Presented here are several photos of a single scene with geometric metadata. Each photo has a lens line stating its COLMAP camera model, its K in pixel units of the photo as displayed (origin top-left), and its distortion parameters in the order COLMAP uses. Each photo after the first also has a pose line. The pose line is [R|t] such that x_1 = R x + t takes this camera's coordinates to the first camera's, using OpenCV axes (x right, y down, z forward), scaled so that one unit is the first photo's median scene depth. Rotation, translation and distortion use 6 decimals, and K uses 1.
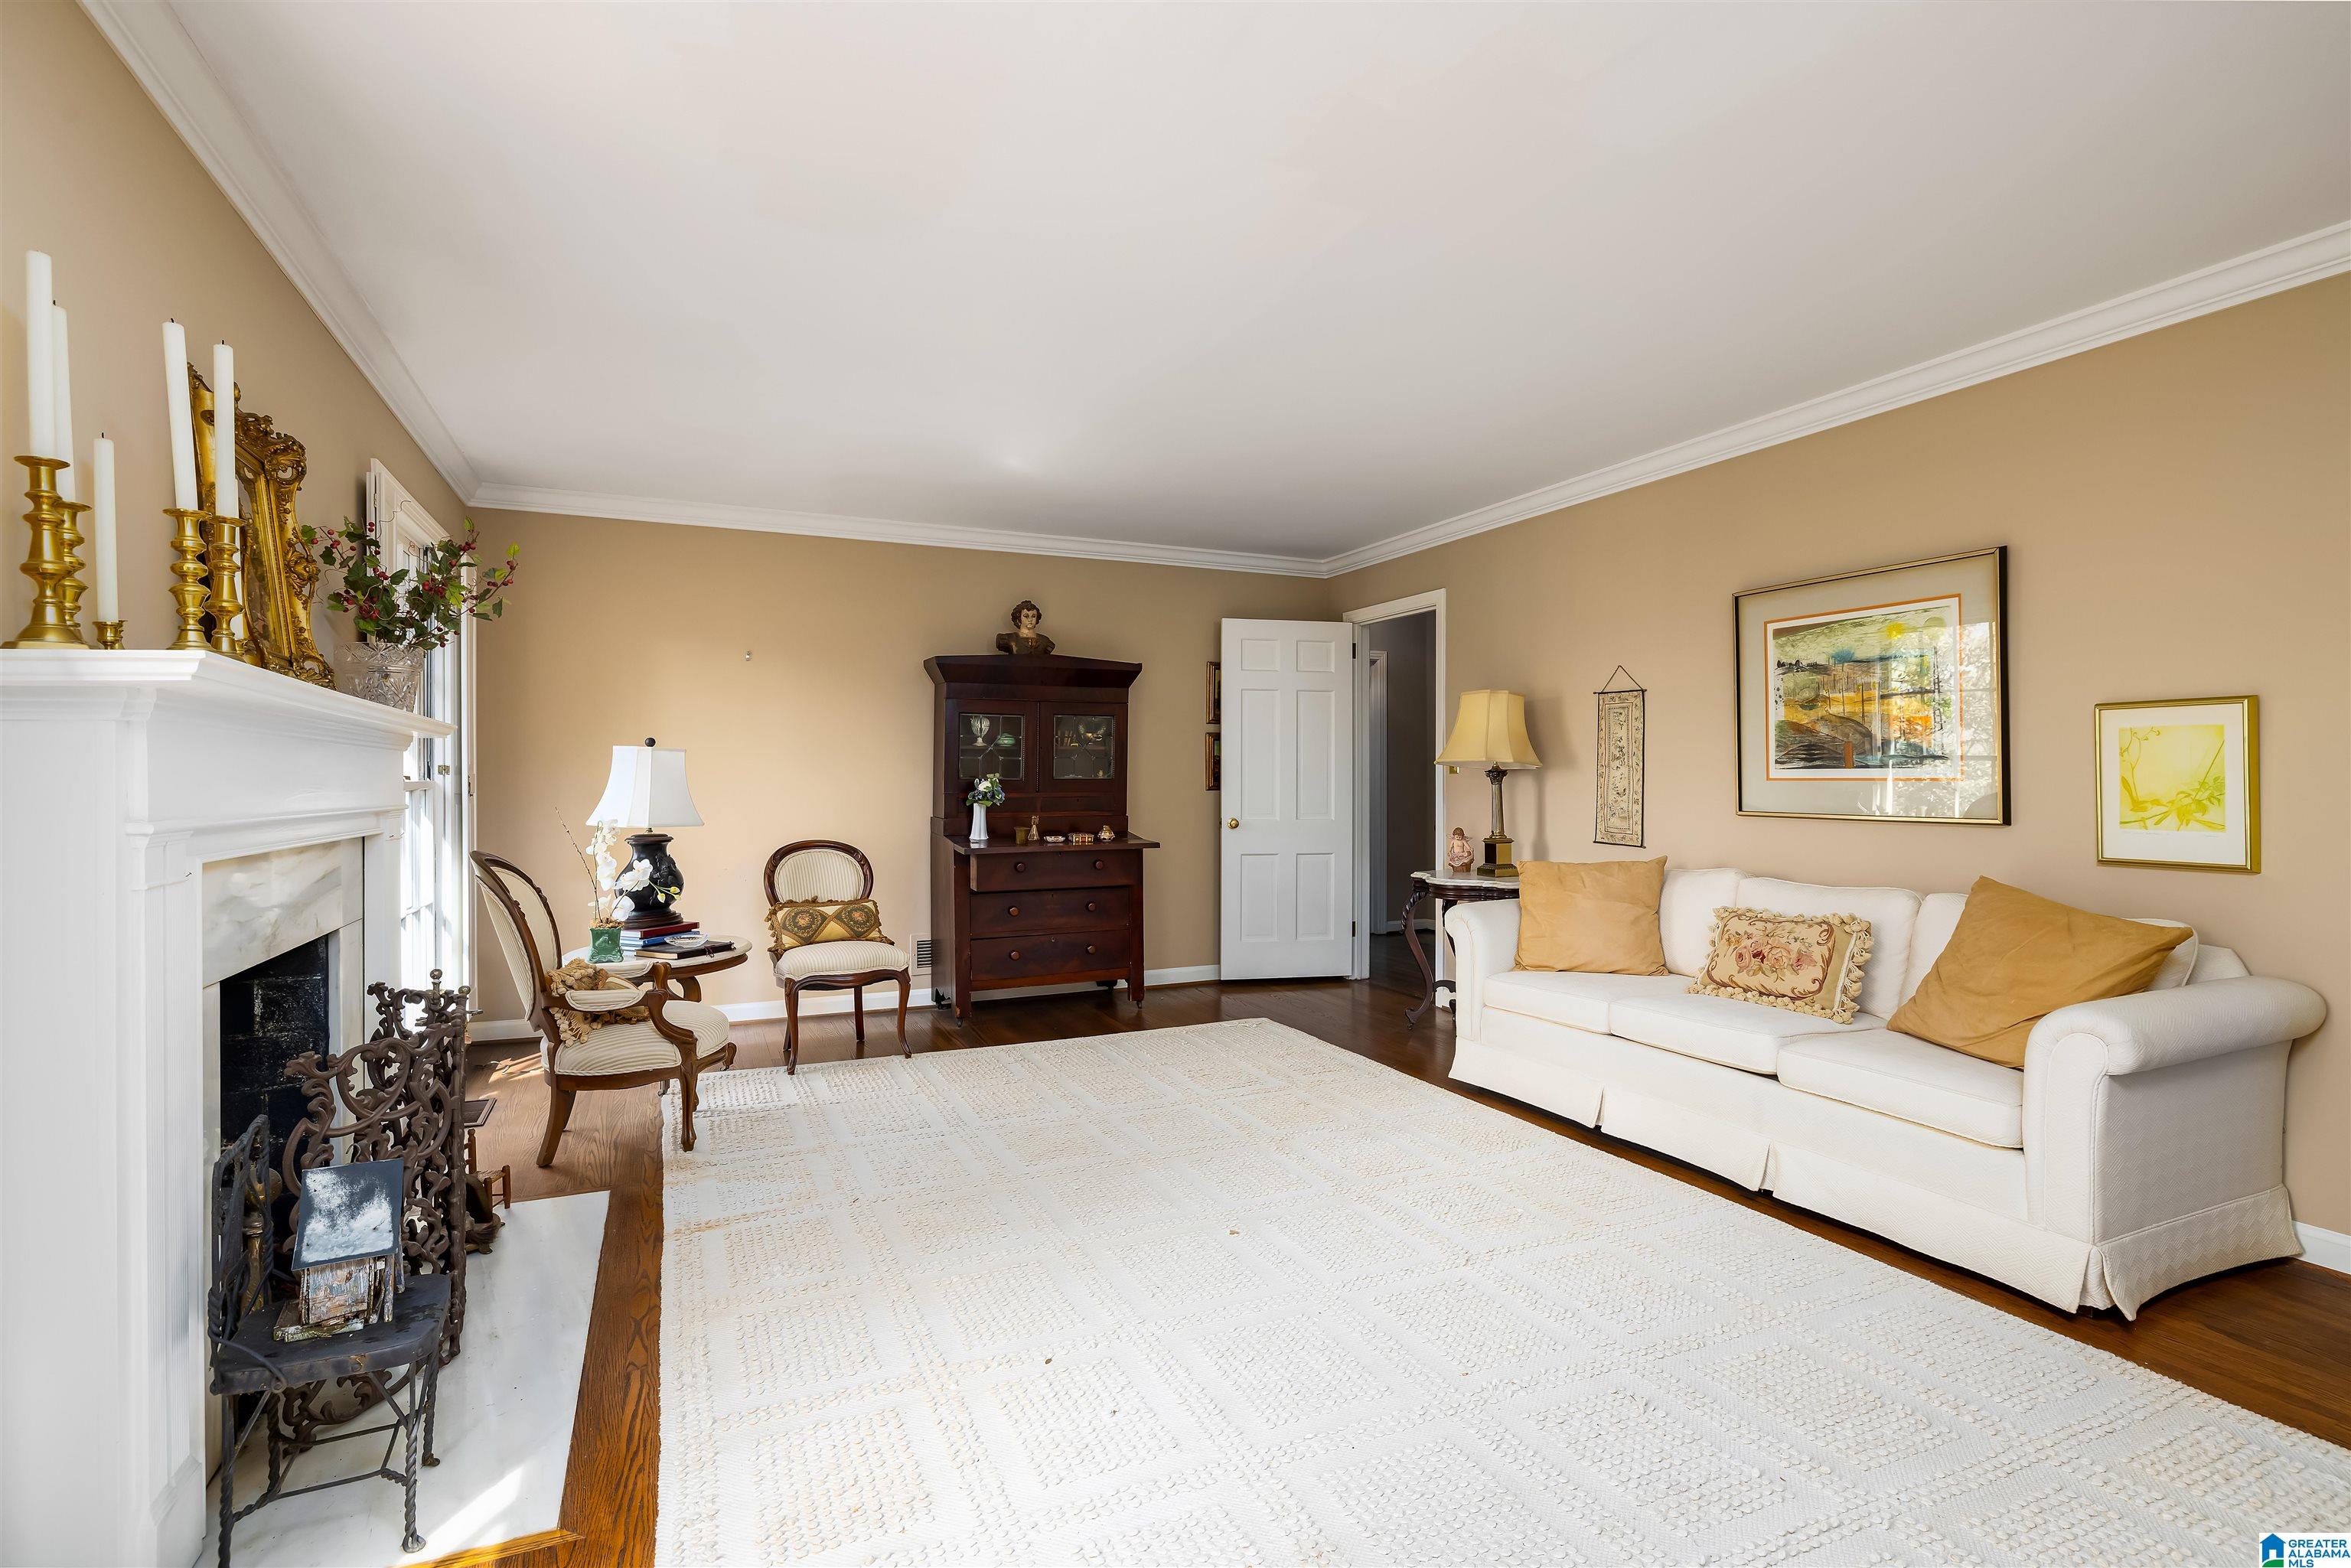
lens RADIAL K [[1106.3, 0, 1175.5], [0, 1106.3, 784.0], [0, 0, 1]] dist [-0.000150, -0.000004]
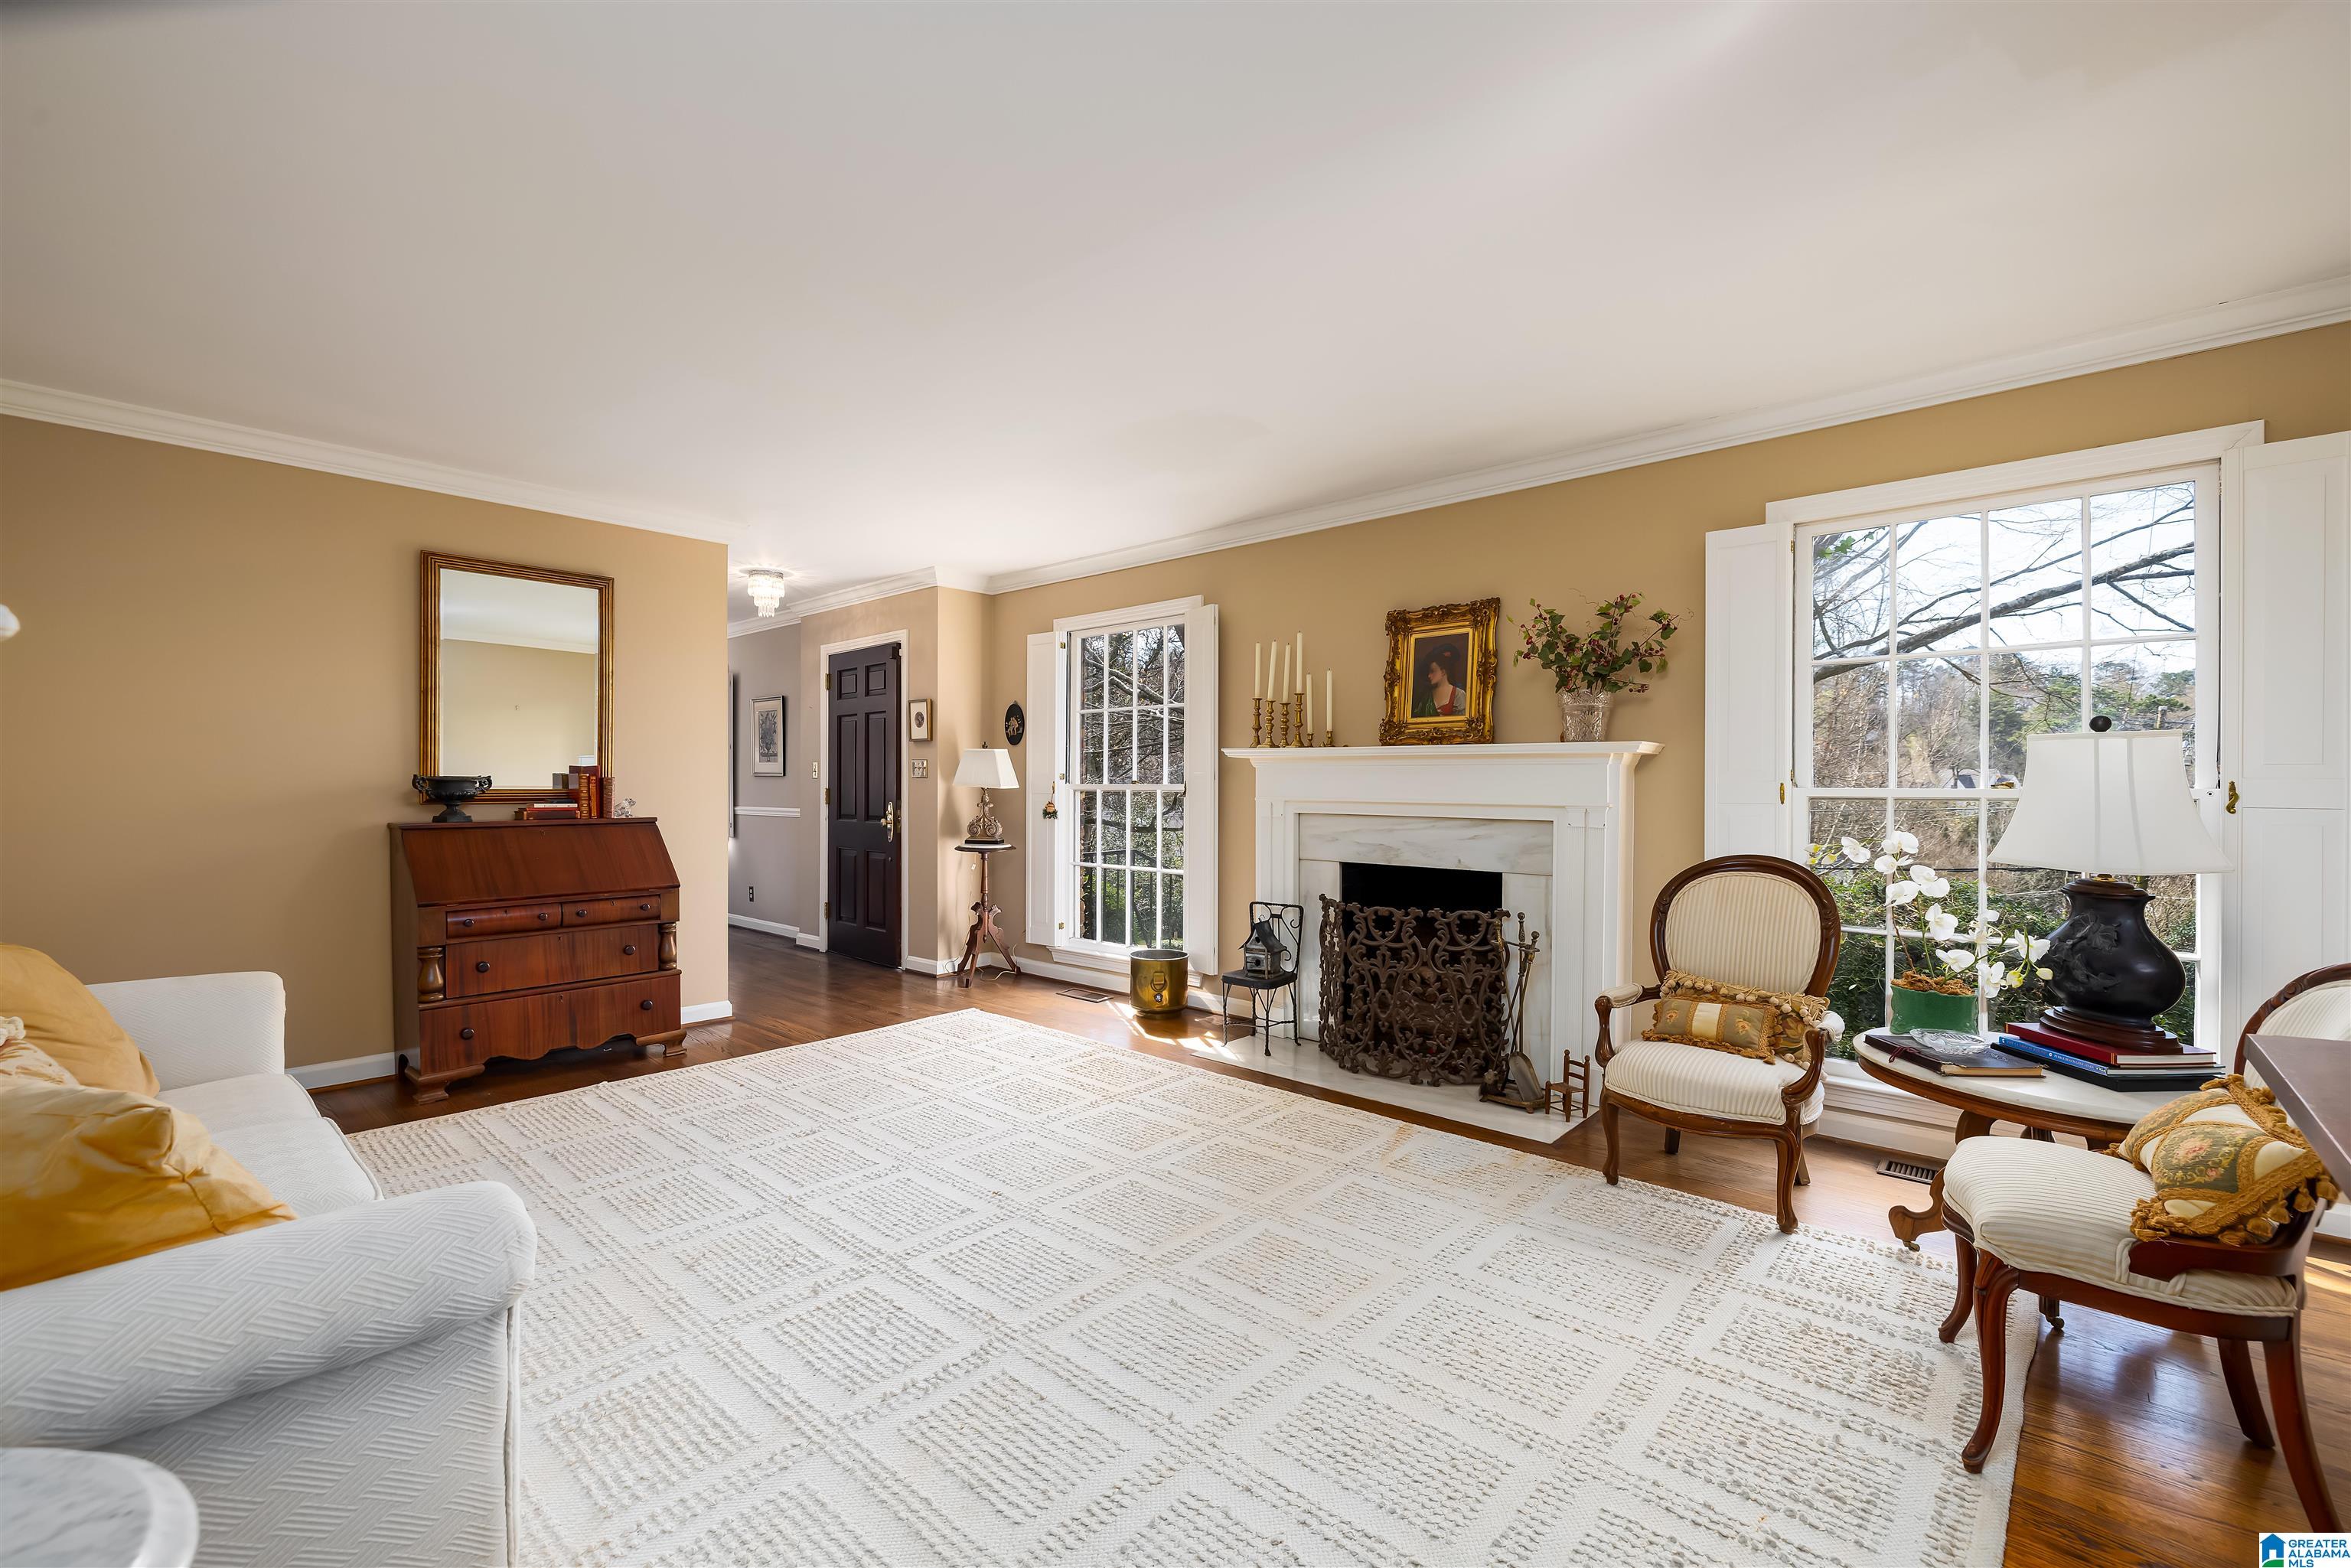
lens RADIAL K [[994.3, 0, 1175.5], [0, 994.3, 784.0], [0, 0, 1]] dist [0.000124, -0.000007]
pose [[-0.920611, -0.005670, -0.390439, 0.253967], [-0.005482, 0.999984, -0.001595, -0.001417], [0.390442, 0.000673, -0.920627, 1.815762]]
